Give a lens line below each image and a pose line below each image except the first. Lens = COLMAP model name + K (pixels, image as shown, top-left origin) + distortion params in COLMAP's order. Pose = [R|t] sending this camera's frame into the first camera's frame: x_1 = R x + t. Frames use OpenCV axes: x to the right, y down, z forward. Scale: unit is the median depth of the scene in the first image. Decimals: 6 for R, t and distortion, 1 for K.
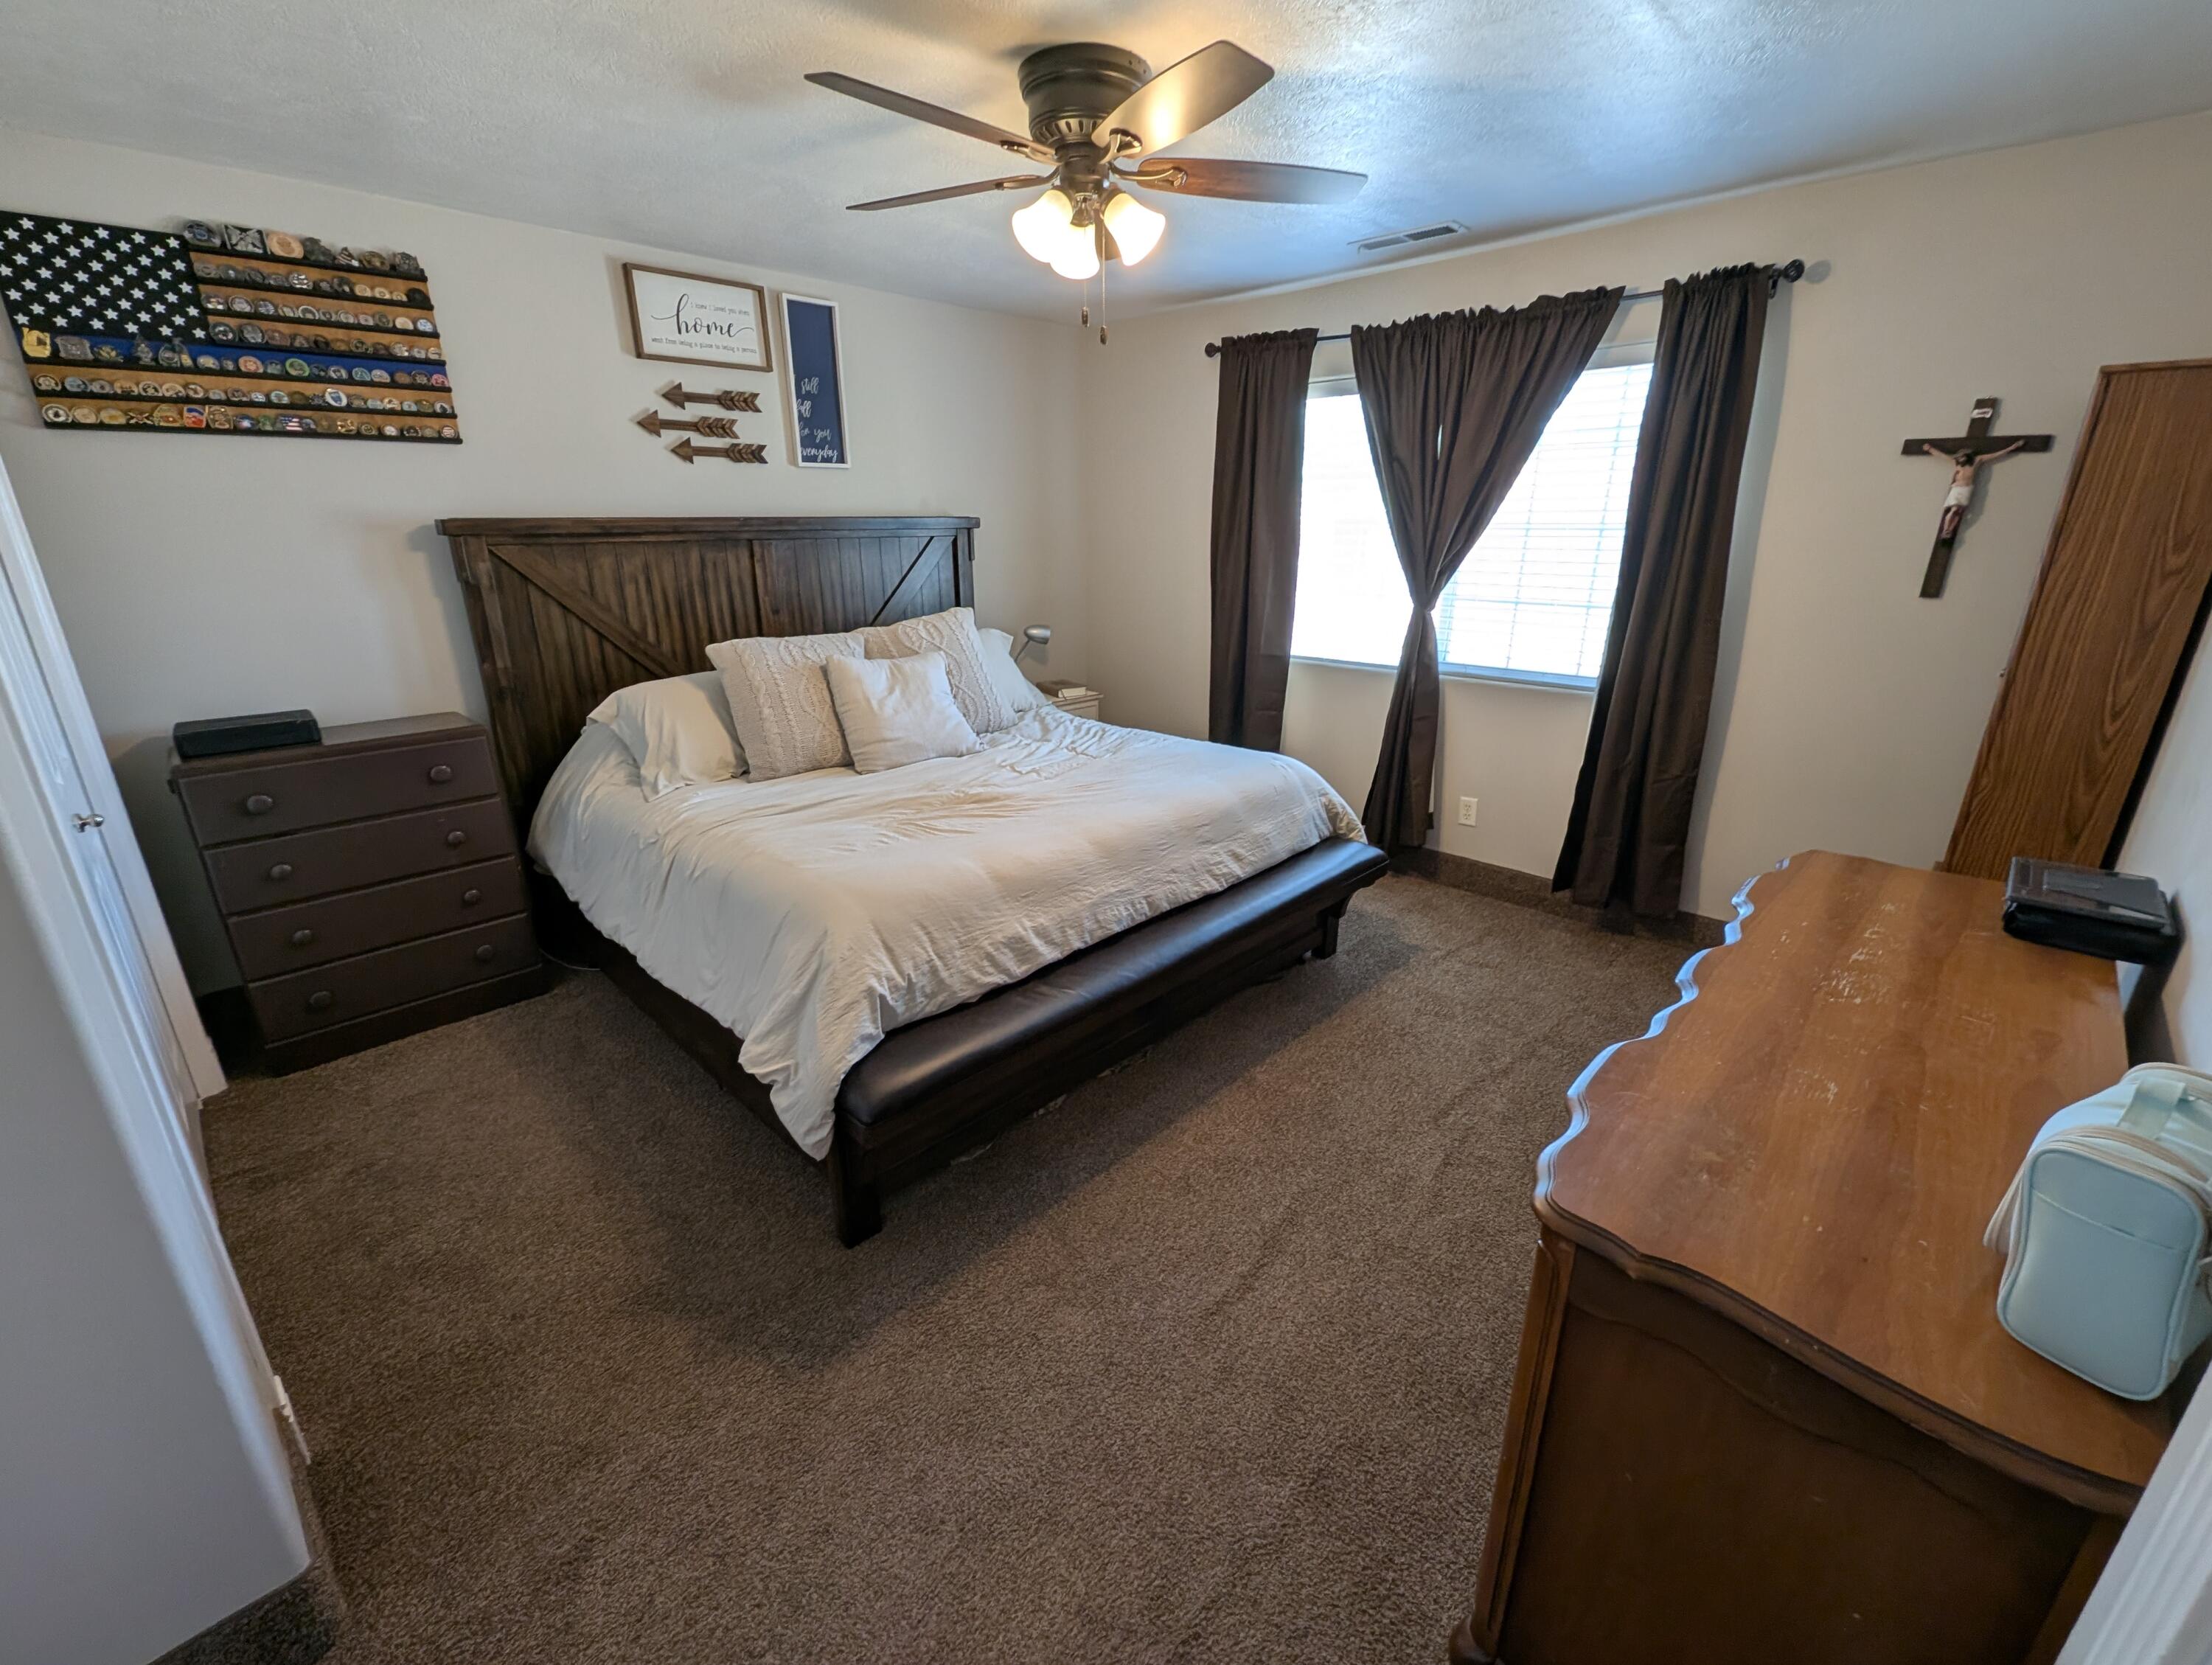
lens RADIAL K [[910.9, 0, 1105.5], [0, 910.9, 830.1], [0, 0, 1]] dist [0.002892, -0.002511]
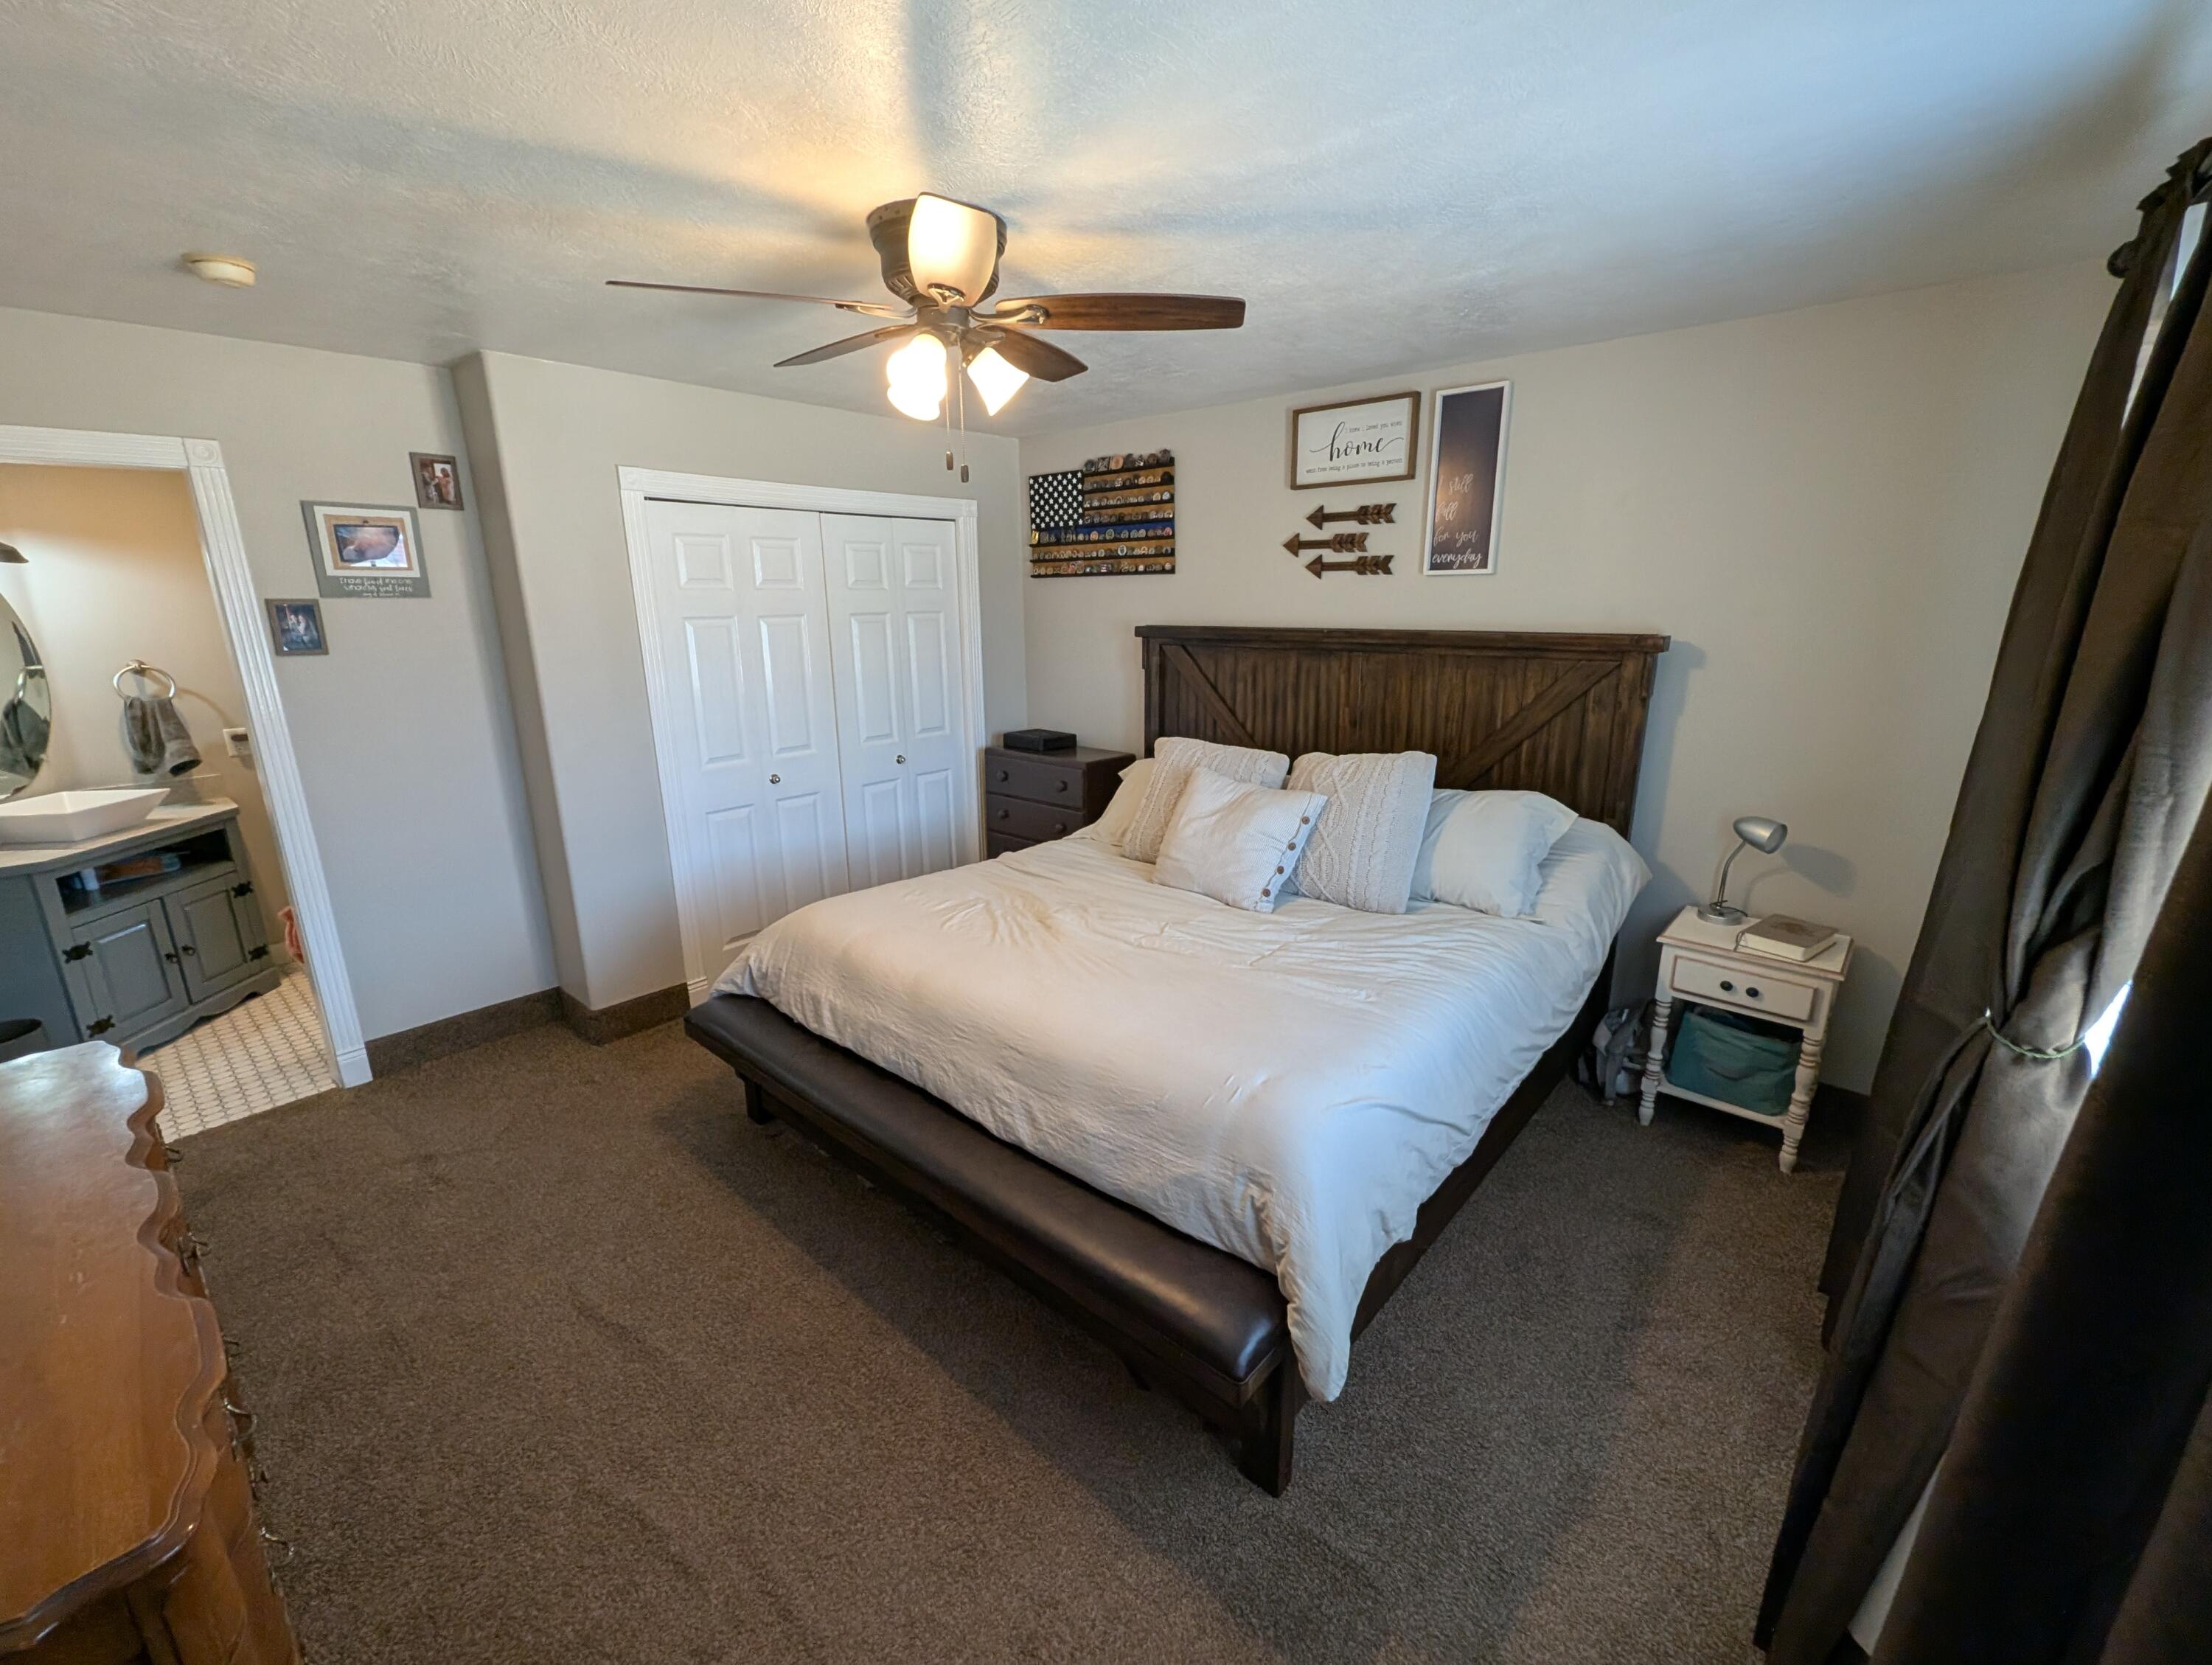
lens RADIAL K [[910.9, 0, 1105.5], [0, 910.9, 830.1], [0, 0, 1]] dist [0.002892, -0.002511]
pose [[0.055706, 0.254805, -0.965387, 0.753416], [-0.314262, 0.922220, 0.225277, -0.348637], [0.947701, 0.290835, 0.131449, 0.845962]]
